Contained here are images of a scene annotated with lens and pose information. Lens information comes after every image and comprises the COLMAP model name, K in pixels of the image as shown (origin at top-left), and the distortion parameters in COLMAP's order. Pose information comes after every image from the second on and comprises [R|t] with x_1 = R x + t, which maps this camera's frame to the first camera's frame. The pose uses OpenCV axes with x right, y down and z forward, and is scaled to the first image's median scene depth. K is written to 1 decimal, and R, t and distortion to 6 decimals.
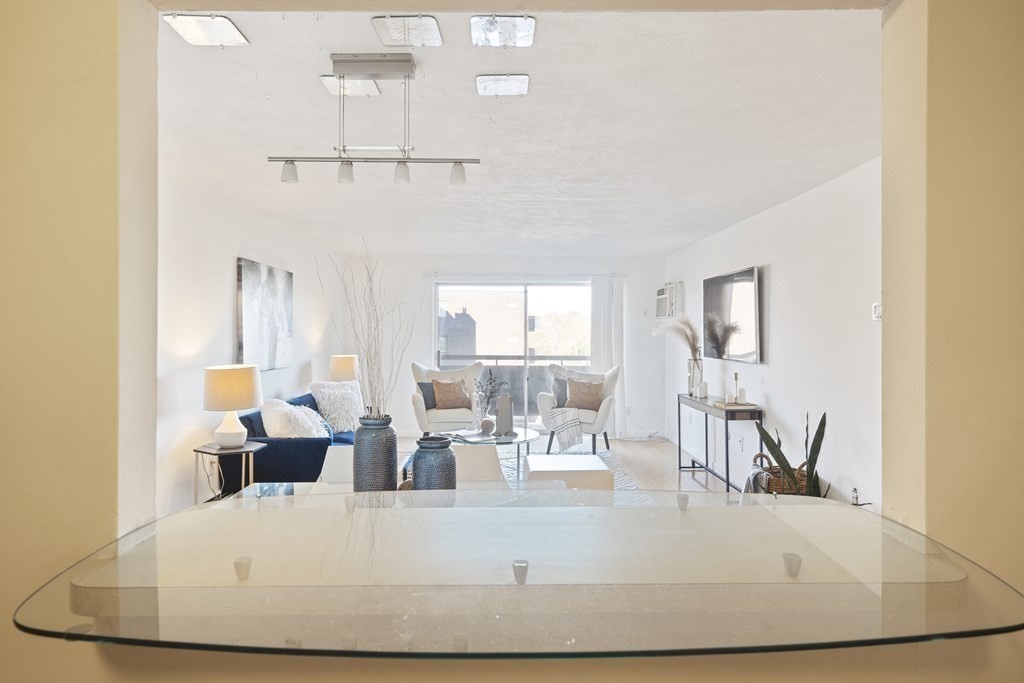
lens RADIAL K [[640.6, 0, 508.3], [0, 640.6, 333.7], [0, 0, 1]] dist [0.006919, 0.005757]
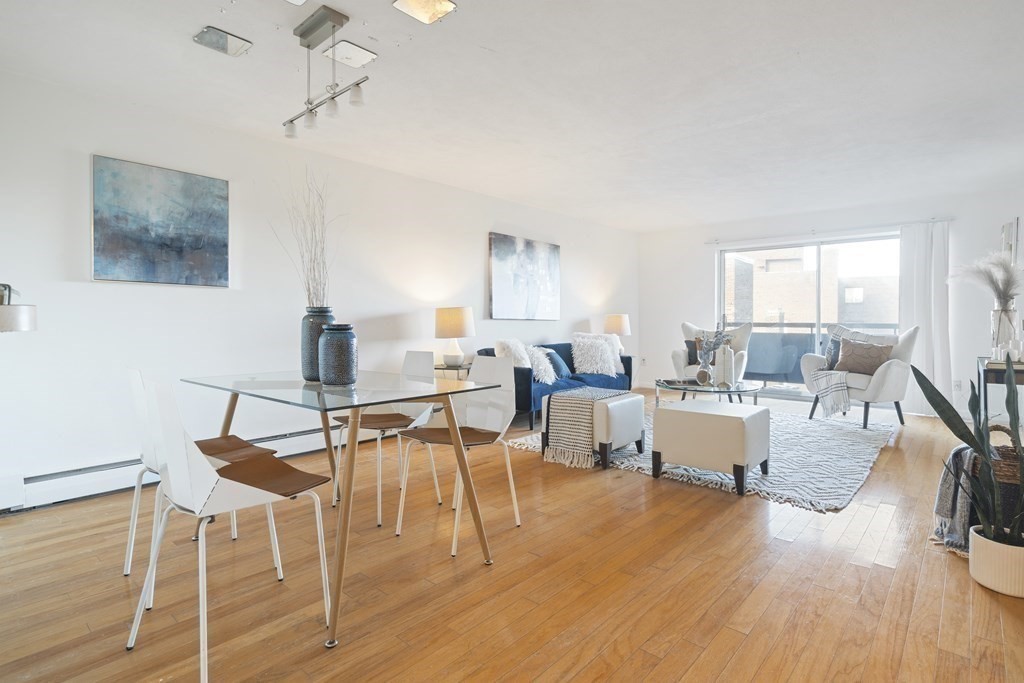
lens RADIAL K [[516.0, 0, 509.1], [0, 516.0, 327.8], [0, 0, 1]] dist [-0.000659, 0.008459]
pose [[0.748488, 0.008703, -0.663091, 0.234895], [-0.002771, 0.999946, 0.009997, 0.050316], [0.663142, -0.005645, 0.748472, 0.153212]]
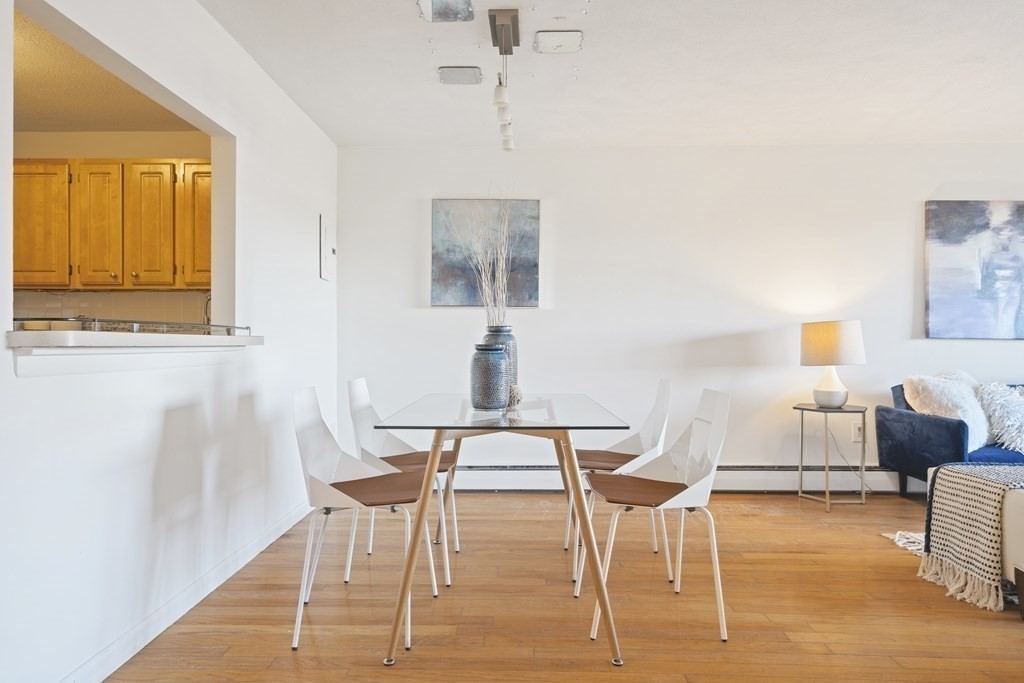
lens RADIAL K [[640.6, 0, 515.0], [0, 640.6, 336.2], [0, 0, 1]] dist [0.006919, 0.005757]
pose [[-0.012673, -0.008352, -0.999885, 0.312262], [-0.005909, 0.999948, -0.008277, 0.049984], [0.999902, 0.005804, -0.012721, 0.332200]]
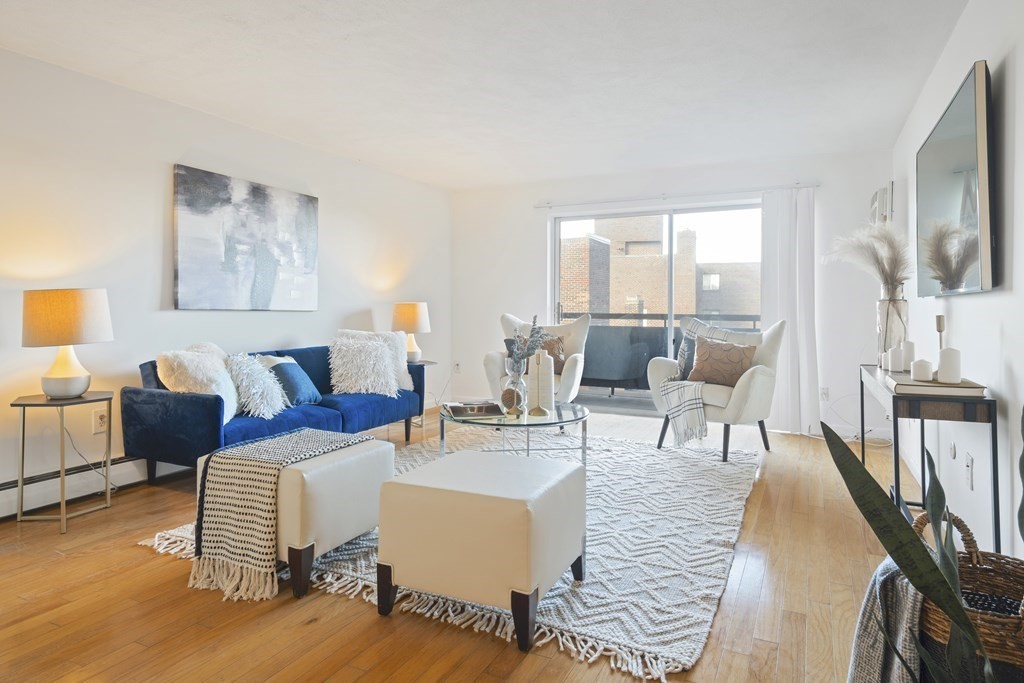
lens RADIAL K [[604.0, 0, 504.6], [0, 604.0, 308.8], [0, 0, 1]] dist [0.003687, 0.001871]
pose [[0.893483, 0.001307, -0.449094, 0.206143], [-0.003240, 0.999989, -0.003535, 0.045017], [0.449084, 0.004613, 0.893477, 0.362676]]
